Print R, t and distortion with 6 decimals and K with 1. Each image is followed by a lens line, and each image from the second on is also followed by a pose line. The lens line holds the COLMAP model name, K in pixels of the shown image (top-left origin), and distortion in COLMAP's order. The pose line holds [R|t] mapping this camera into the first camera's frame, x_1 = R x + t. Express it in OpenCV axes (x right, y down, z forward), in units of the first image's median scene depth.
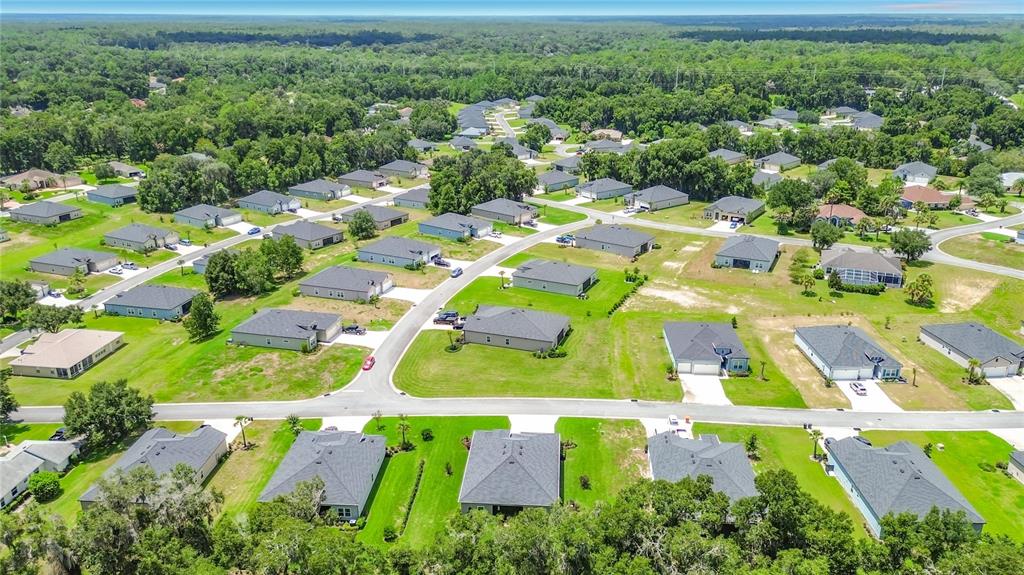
lens RADIAL K [[787.0, 0, 508.3], [0, 787.0, 288.8], [0, 0, 1]] dist [0.074504, -0.129910]
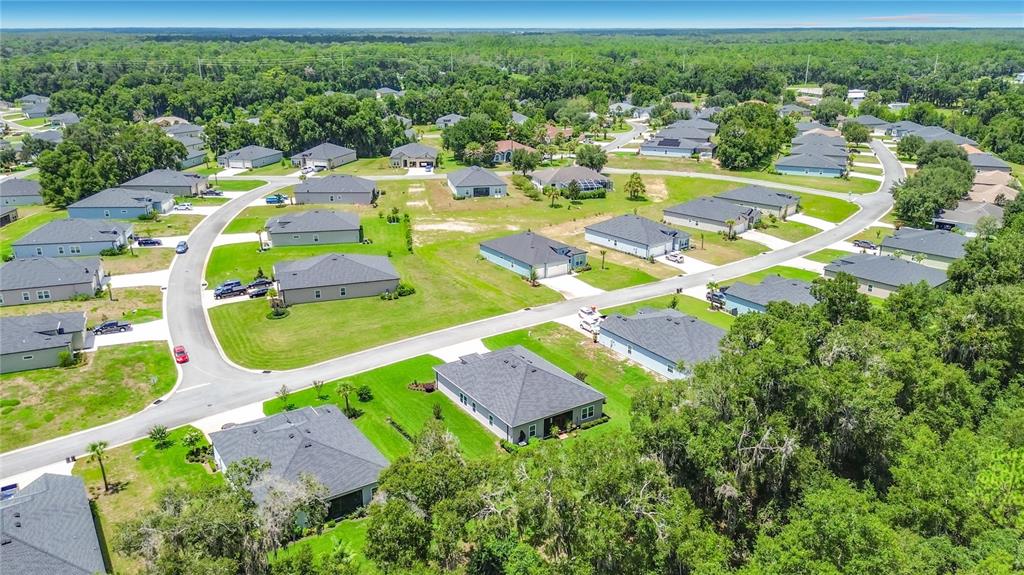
lens RADIAL K [[787.0, 0, 508.3], [0, 787.0, 288.8], [0, 0, 1]] dist [0.074504, -0.129910]
pose [[0.782722, -0.189572, 0.592797, -0.242391], [0.206120, 0.977688, 0.040499, 0.045675], [-0.587248, 0.090488, 0.804333, 0.159968]]
